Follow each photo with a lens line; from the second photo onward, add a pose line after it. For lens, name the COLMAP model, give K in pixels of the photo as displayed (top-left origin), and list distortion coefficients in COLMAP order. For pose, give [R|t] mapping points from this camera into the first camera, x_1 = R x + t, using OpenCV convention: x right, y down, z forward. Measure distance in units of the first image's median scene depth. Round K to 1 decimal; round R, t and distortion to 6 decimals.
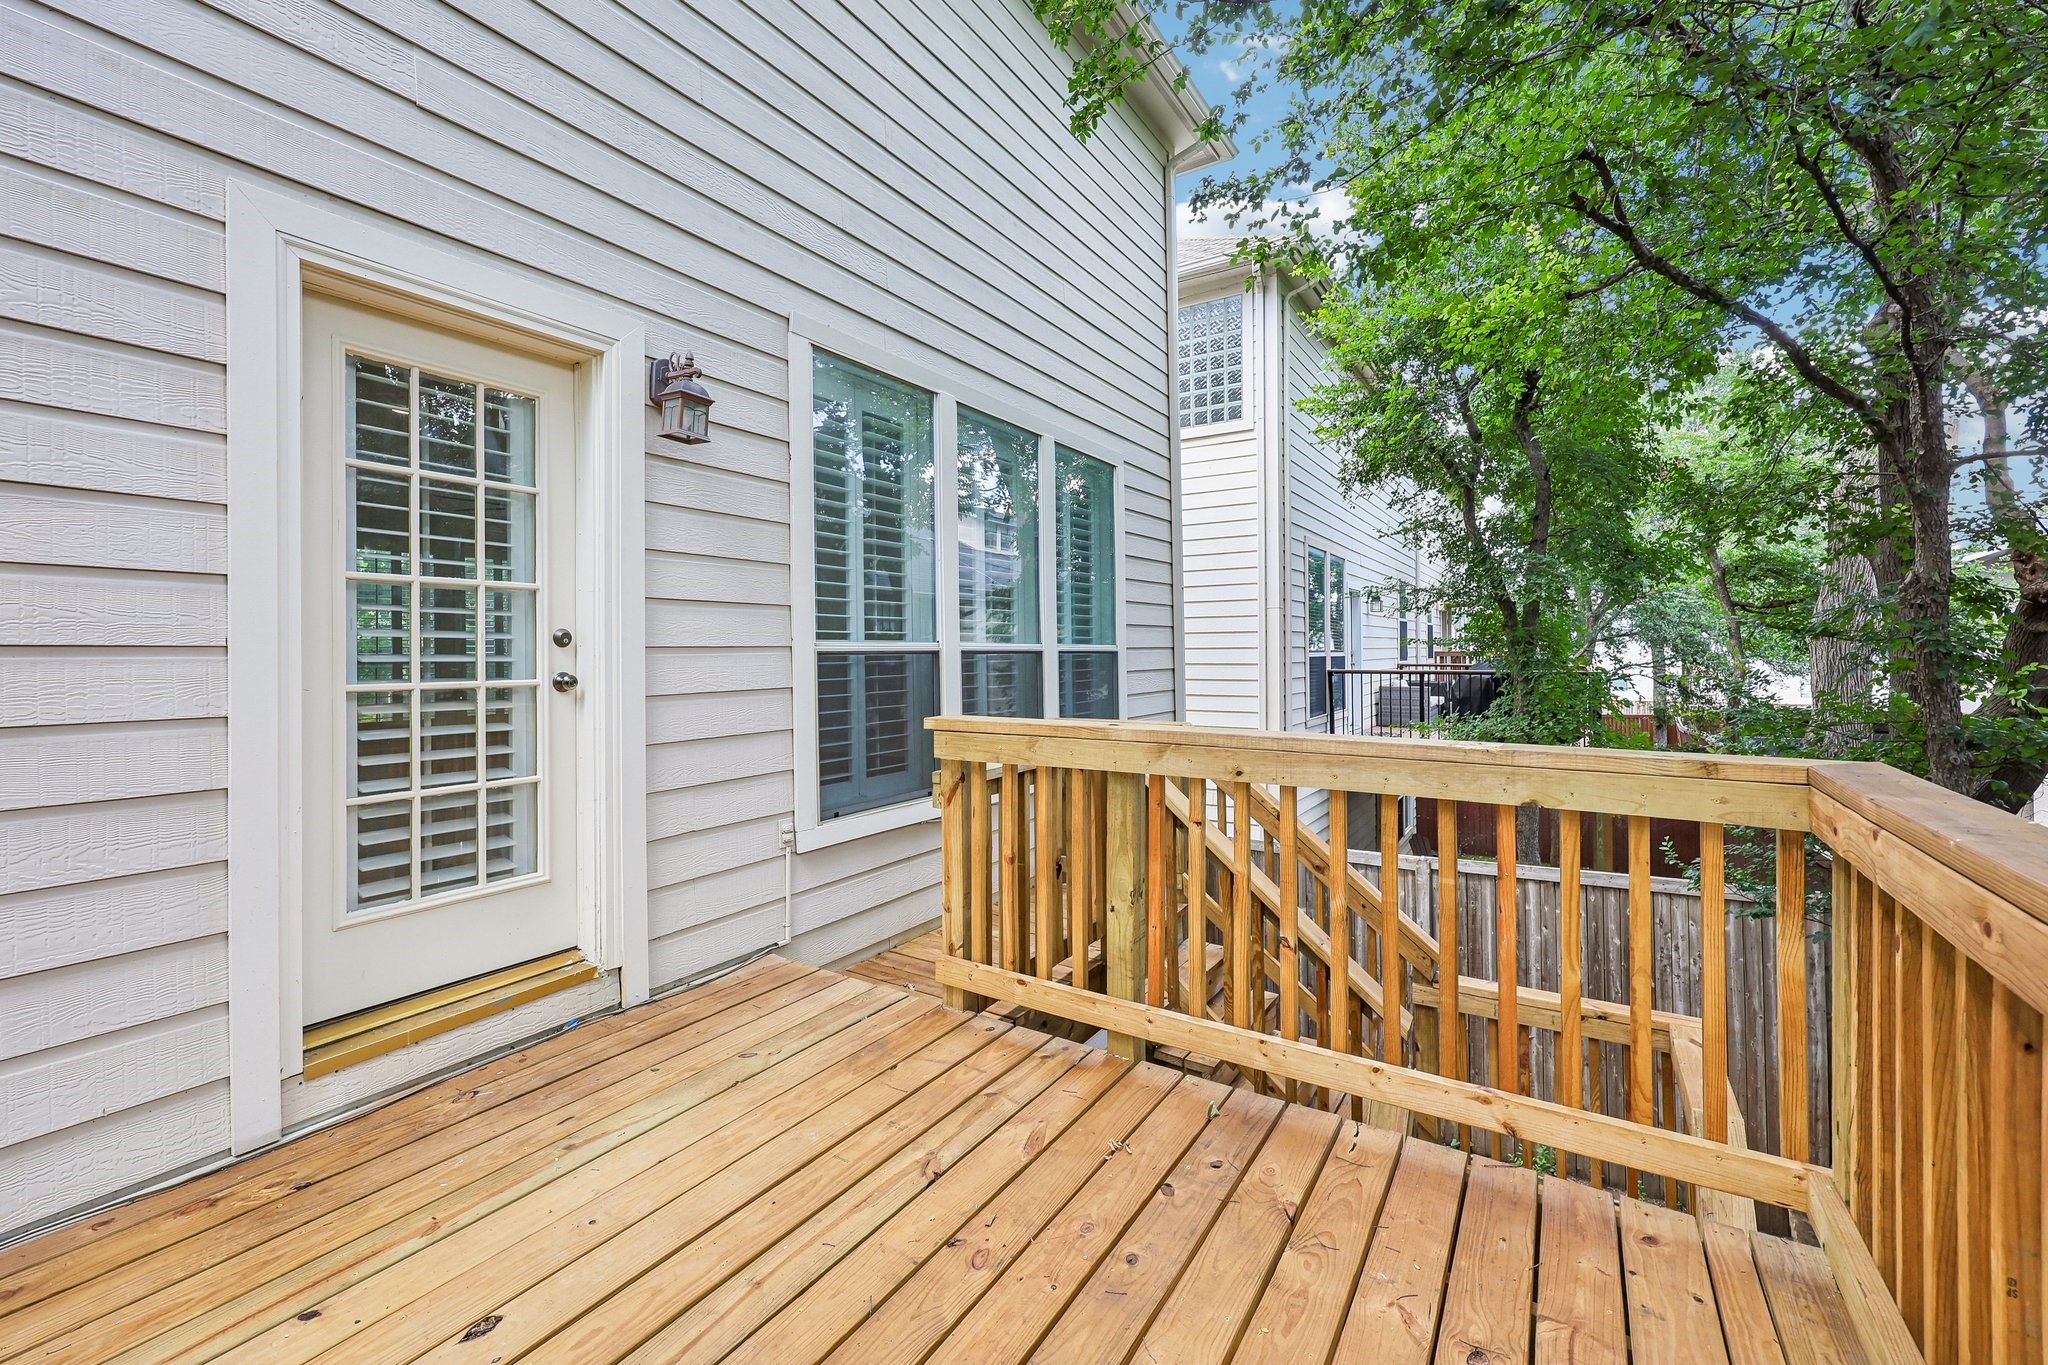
lens RADIAL K [[840.8, 0, 1029.1], [0, 840.8, 649.9], [0, 0, 1]] dist [0.002973, -0.000187]
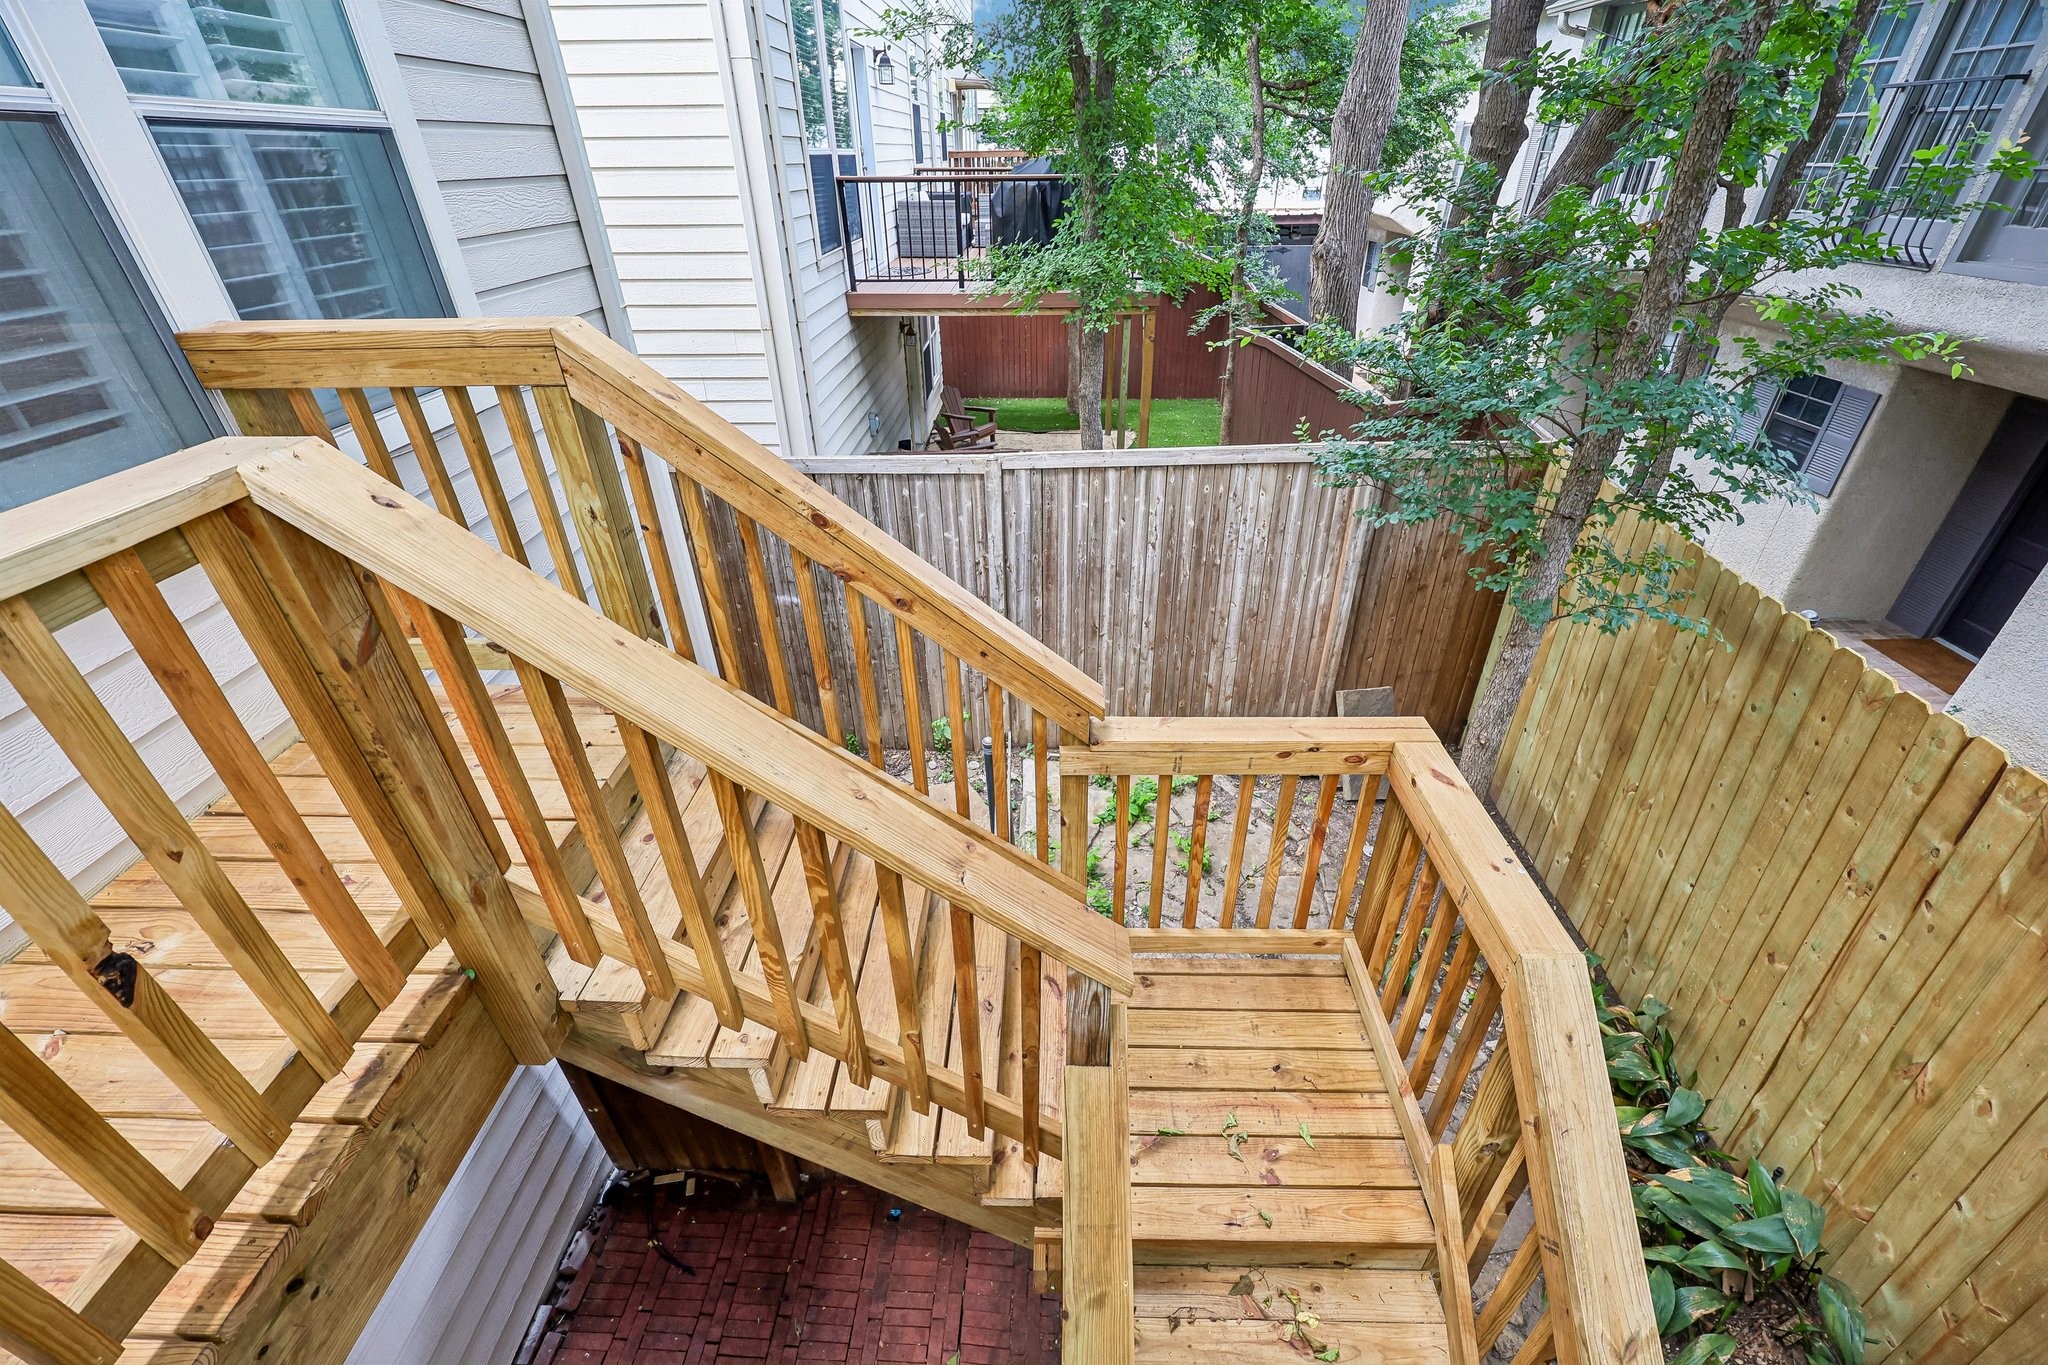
lens RADIAL K [[840.8, 0, 1026.9], [0, 840.8, 672.9], [0, 0, 1]] dist [0.002973, -0.000187]
pose [[0.853596, -0.274779, 0.442573, 0.068397], [0.001574, 0.850929, 0.525278, 0.007479], [-0.520934, -0.447679, 0.726782, 0.230105]]
